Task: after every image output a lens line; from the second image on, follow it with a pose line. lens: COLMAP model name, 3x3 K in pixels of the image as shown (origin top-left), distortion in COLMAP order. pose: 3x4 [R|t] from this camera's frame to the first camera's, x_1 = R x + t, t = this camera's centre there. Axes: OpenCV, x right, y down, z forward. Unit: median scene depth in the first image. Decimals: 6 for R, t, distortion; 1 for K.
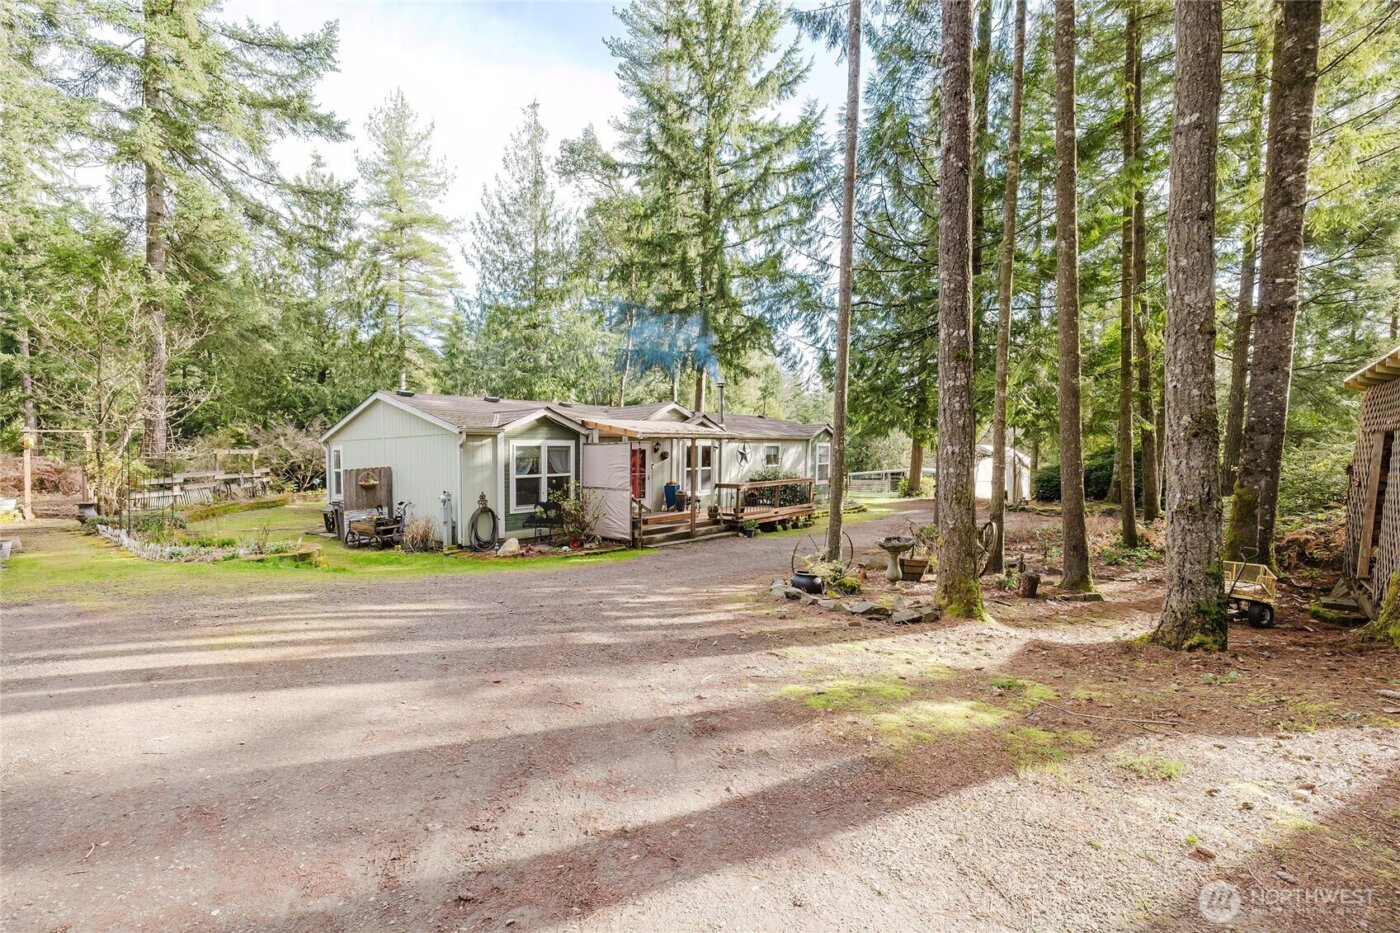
lens RADIAL K [[609.0, 0, 702.5], [0, 609.0, 491.1], [0, 0, 1]] dist [-0.000139, -0.000106]
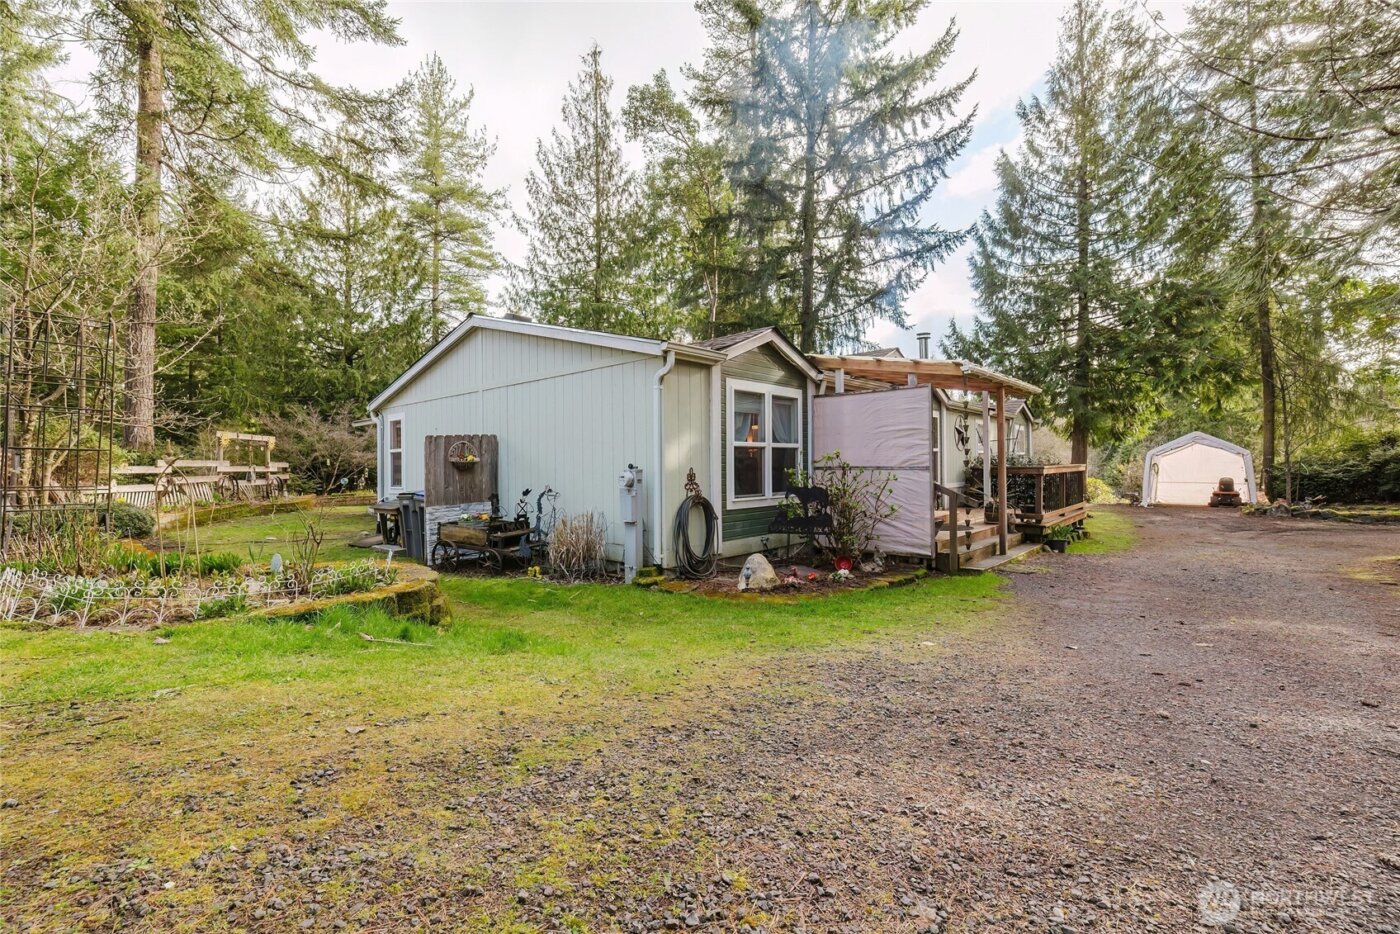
lens RADIAL K [[613.7, 0, 692.4], [0, 613.7, 478.2], [0, 0, 1]] dist [-0.000843, -0.000670]
pose [[0.999703, -0.002063, -0.024293, -0.264069], [0.000993, 0.999032, -0.043988, 0.026290], [0.024361, 0.043951, 0.998737, 0.346464]]
